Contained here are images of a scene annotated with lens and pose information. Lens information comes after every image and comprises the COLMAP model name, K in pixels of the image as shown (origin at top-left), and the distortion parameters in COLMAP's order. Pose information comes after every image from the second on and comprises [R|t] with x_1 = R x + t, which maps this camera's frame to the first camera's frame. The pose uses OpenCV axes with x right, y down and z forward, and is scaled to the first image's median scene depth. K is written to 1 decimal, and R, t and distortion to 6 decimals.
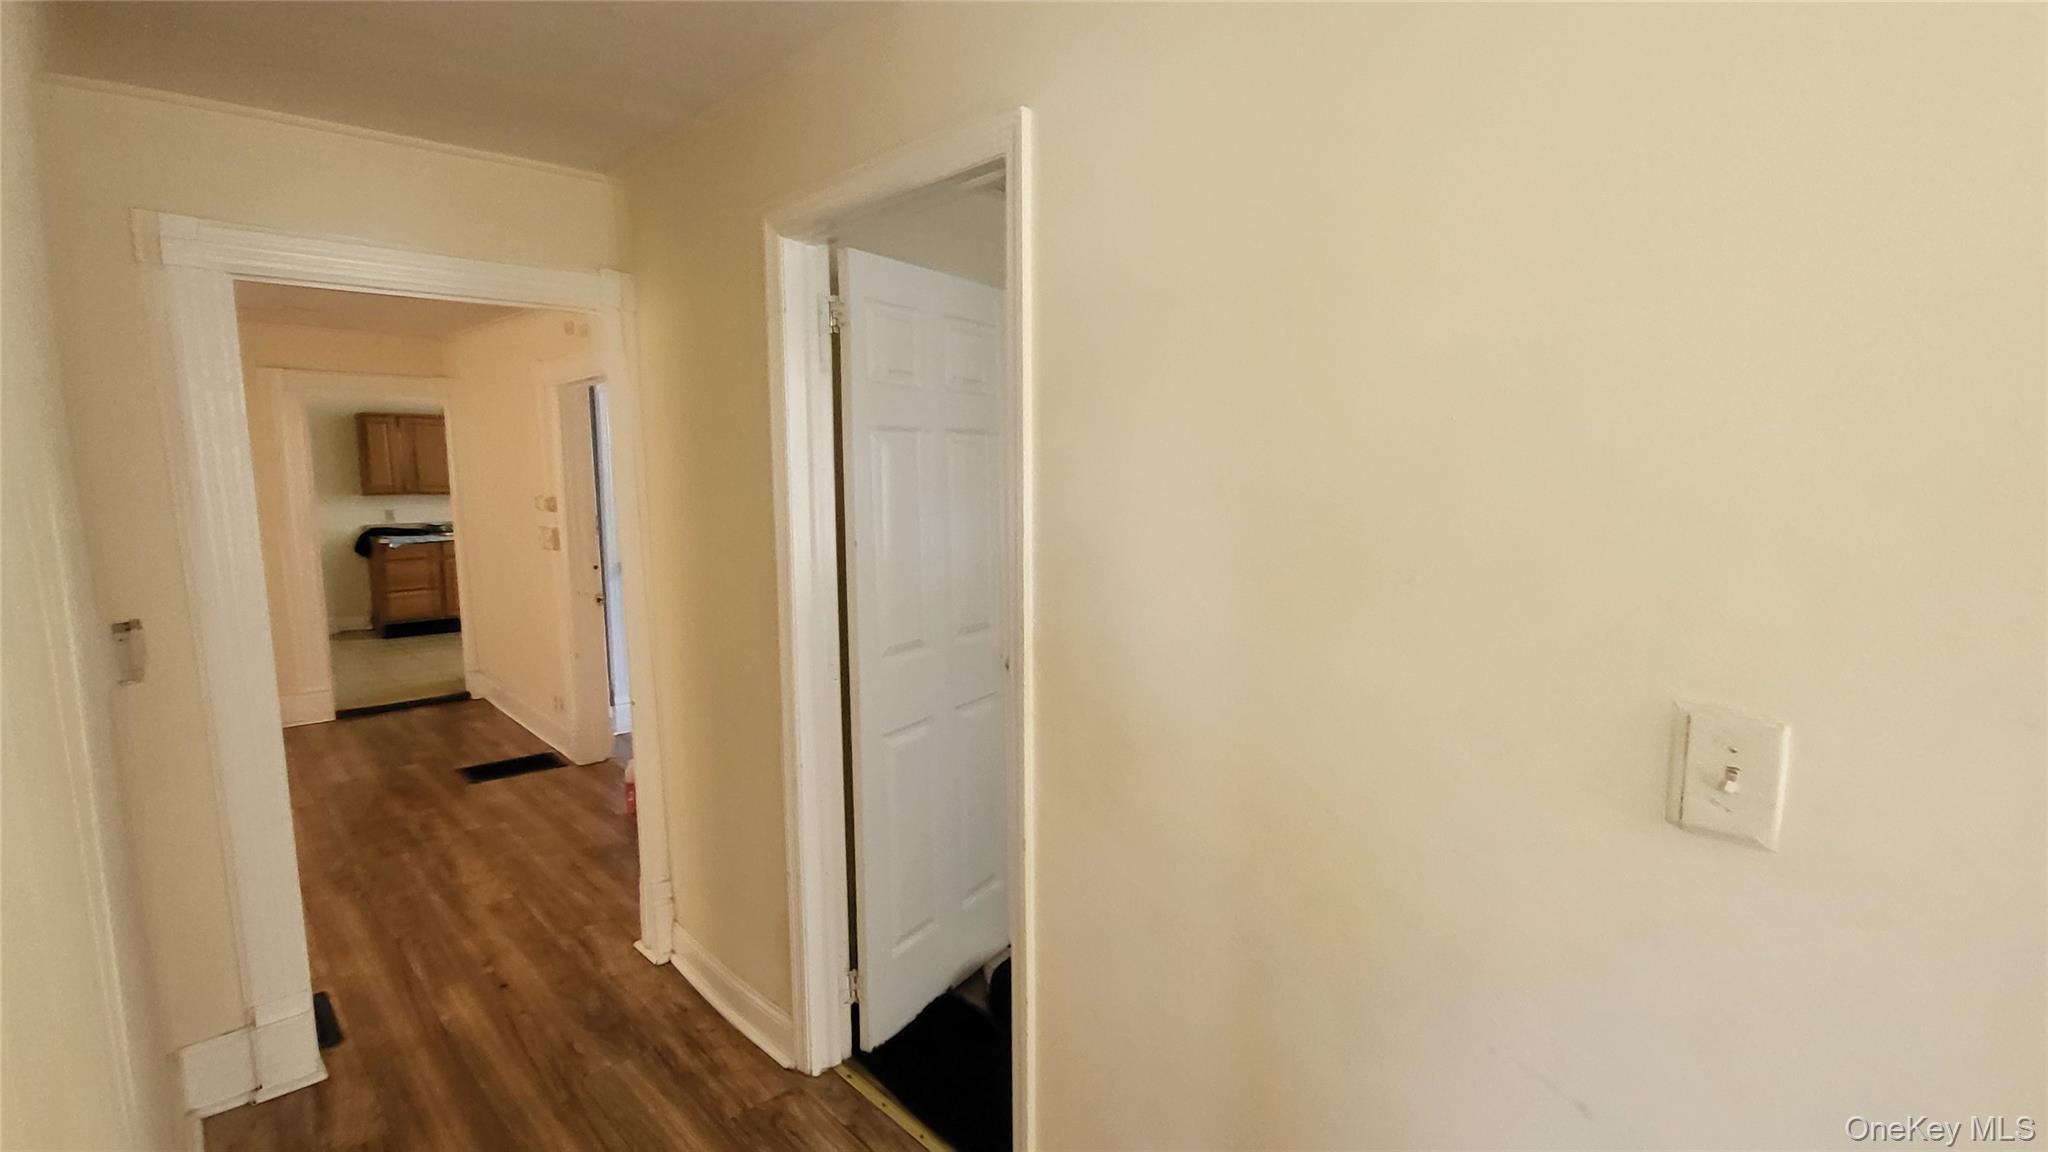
lens RADIAL K [[946.1, 0, 1020.1], [0, 946.1, 552.1], [0, 0, 1]] dist [-0.001217, -0.000458]
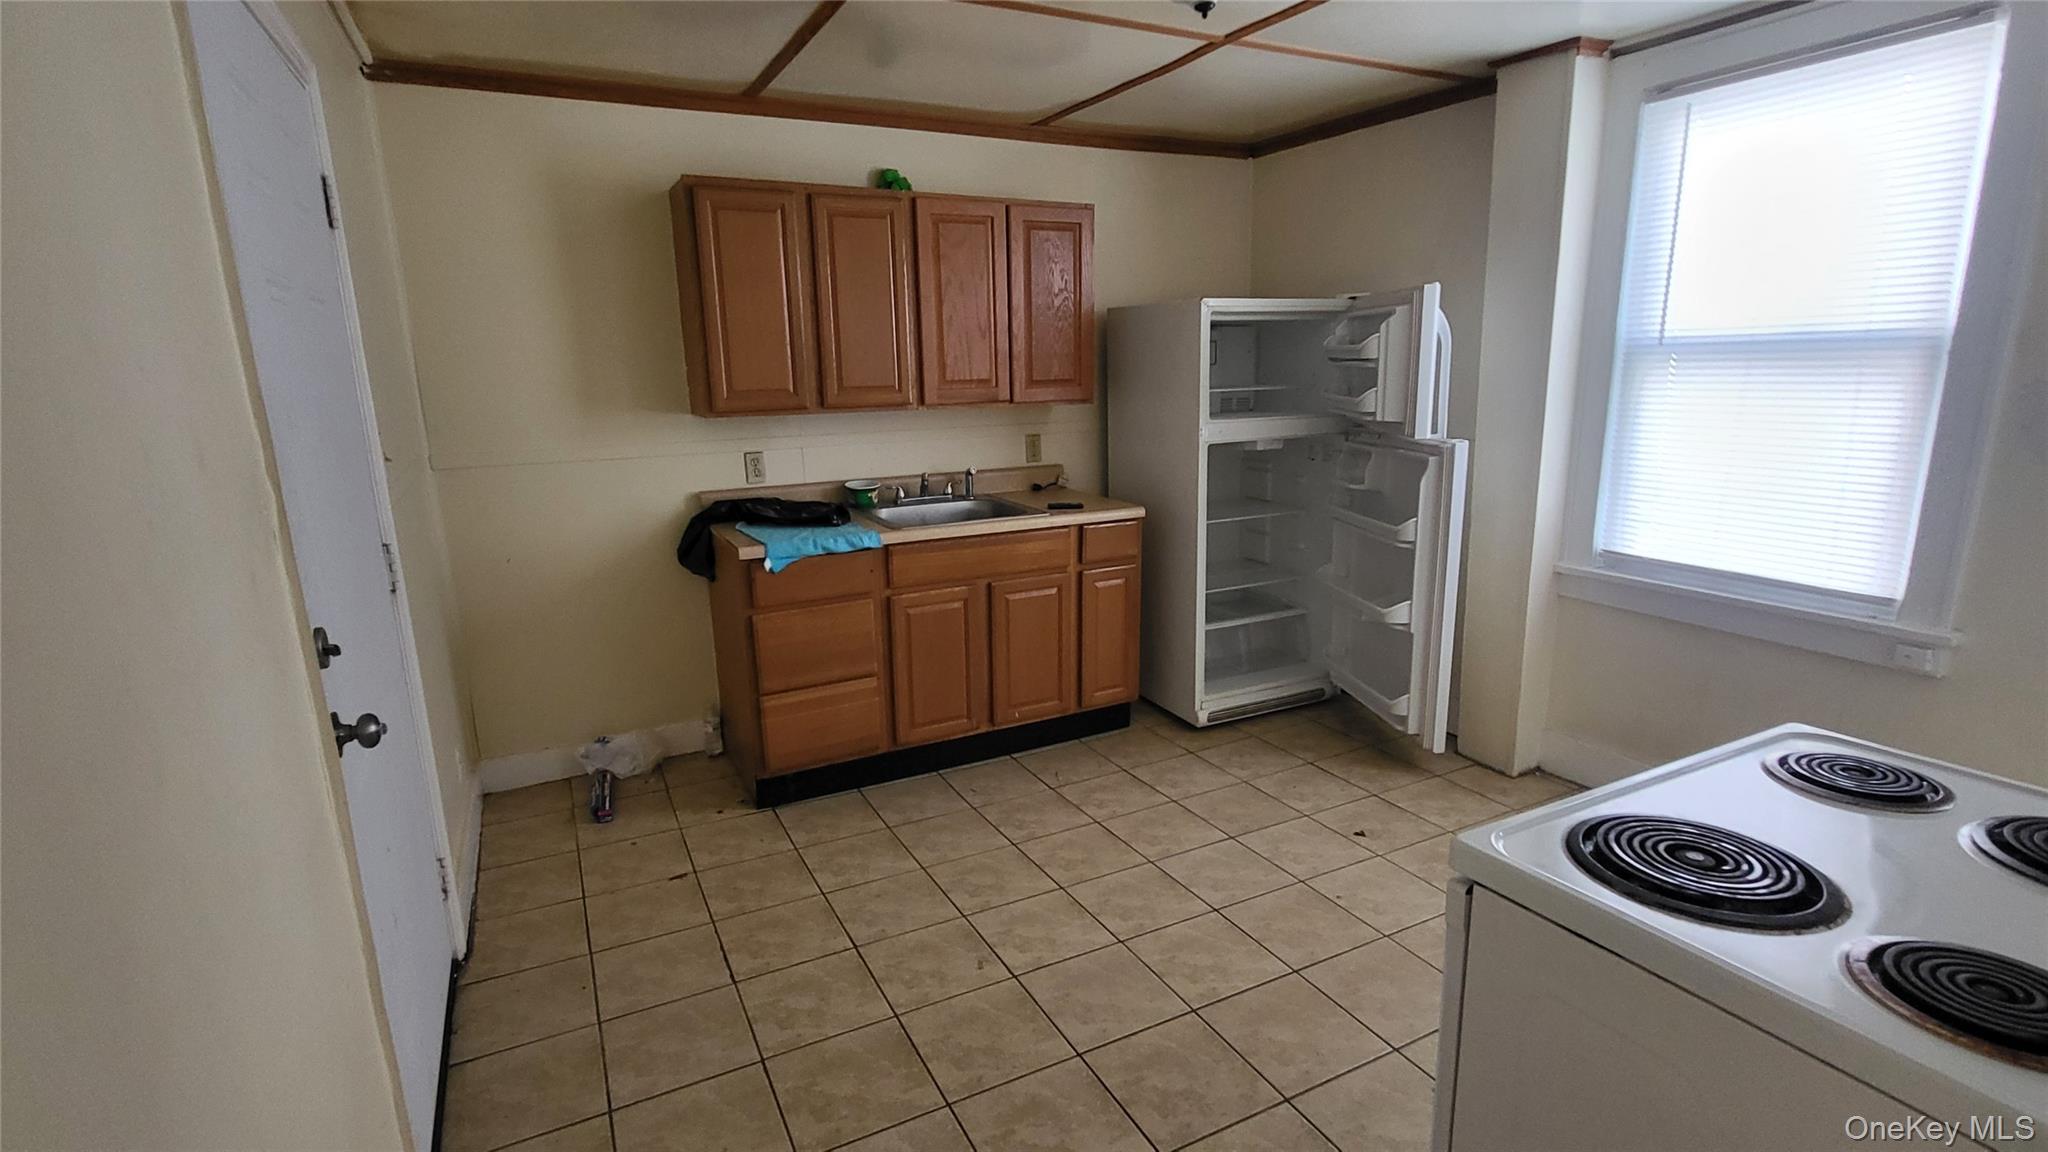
lens RADIAL K [[956.8, 0, 1018.9], [0, 956.8, 559.9], [0, 0, 1]] dist [-0.000792, -0.000529]
pose [[0.962147, 0.043003, -0.269115, -1.412255], [-0.009050, 0.991969, 0.126156, -0.156309], [0.272379, -0.118945, 0.954810, 2.020716]]
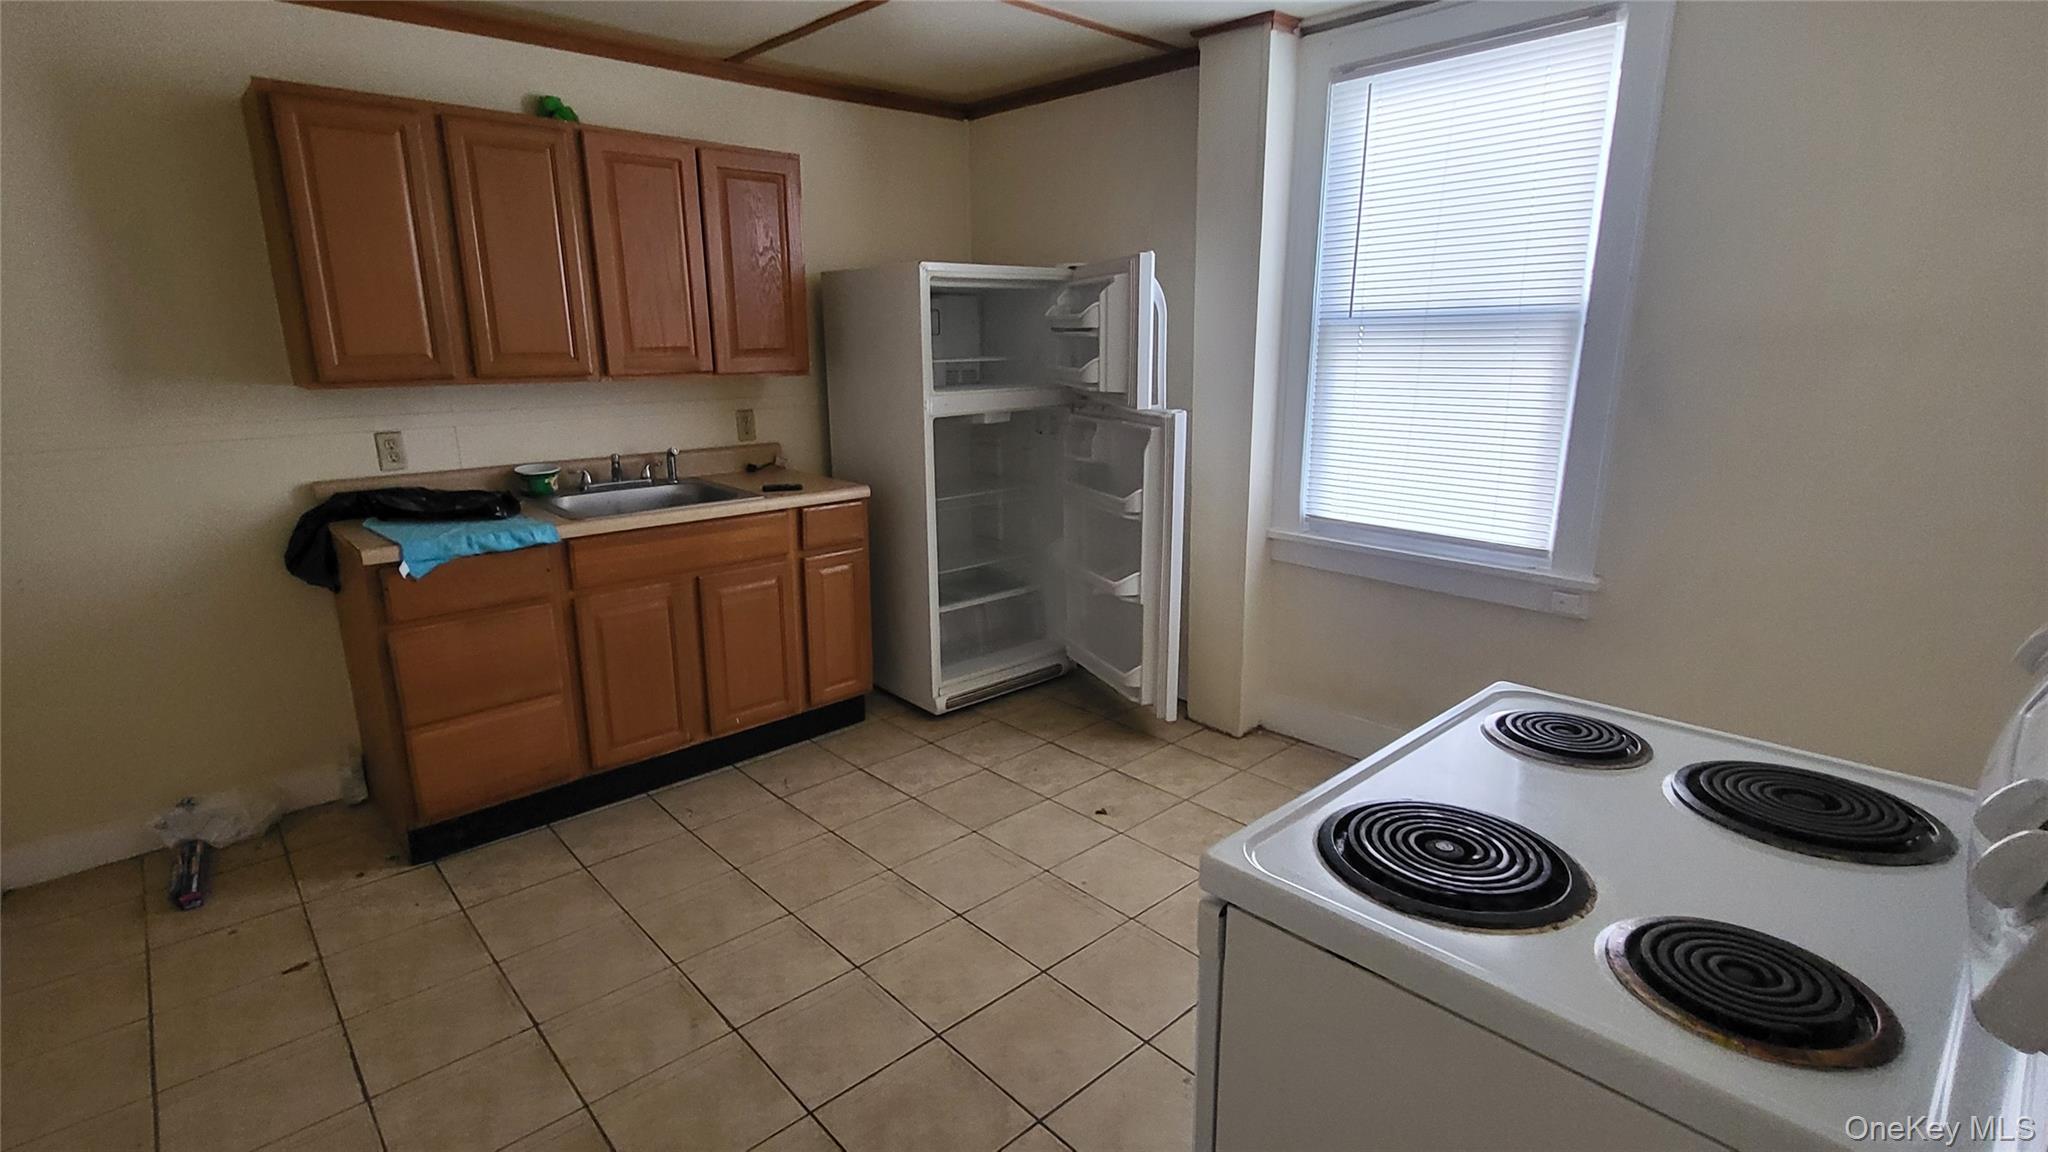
lens RADIAL K [[956.8, 0, 1018.9], [0, 956.8, 559.9], [0, 0, 1]] dist [-0.000792, -0.000529]
pose [[0.999991, 0.000662, -0.004201, -1.406664], [-0.000040, 0.989217, 0.146459, -0.150261], [0.004252, -0.146458, 0.989208, 2.102056]]
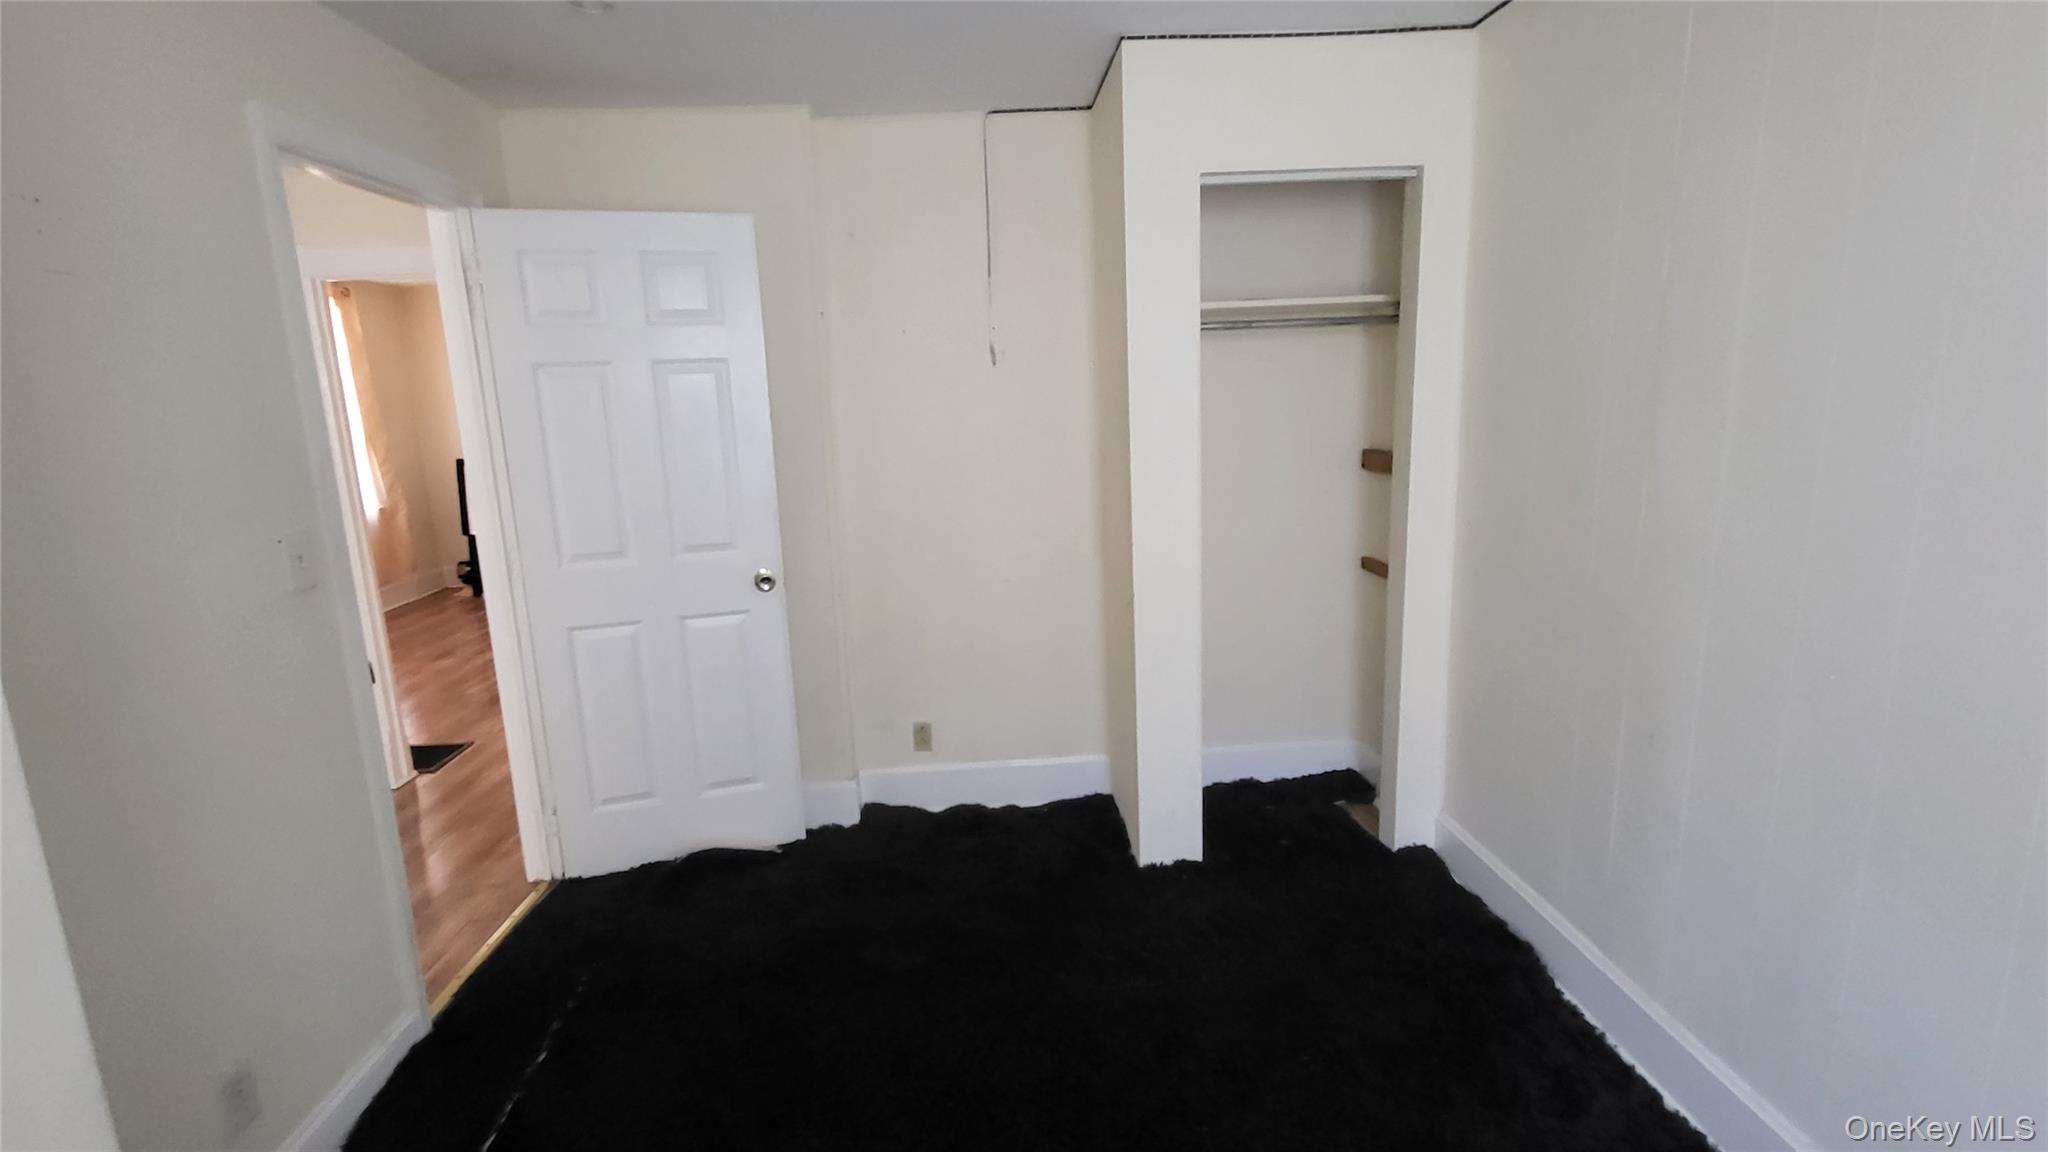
lens RADIAL K [[956.8, 0, 1018.9], [0, 956.8, 559.9], [0, 0, 1]] dist [-0.000792, -0.000529]
pose [[0.765455, 0.105330, -0.634810, 0.865547], [-0.034736, 0.991838, 0.122685, -0.045910], [0.642551, -0.071859, 0.762866, 0.385034]]
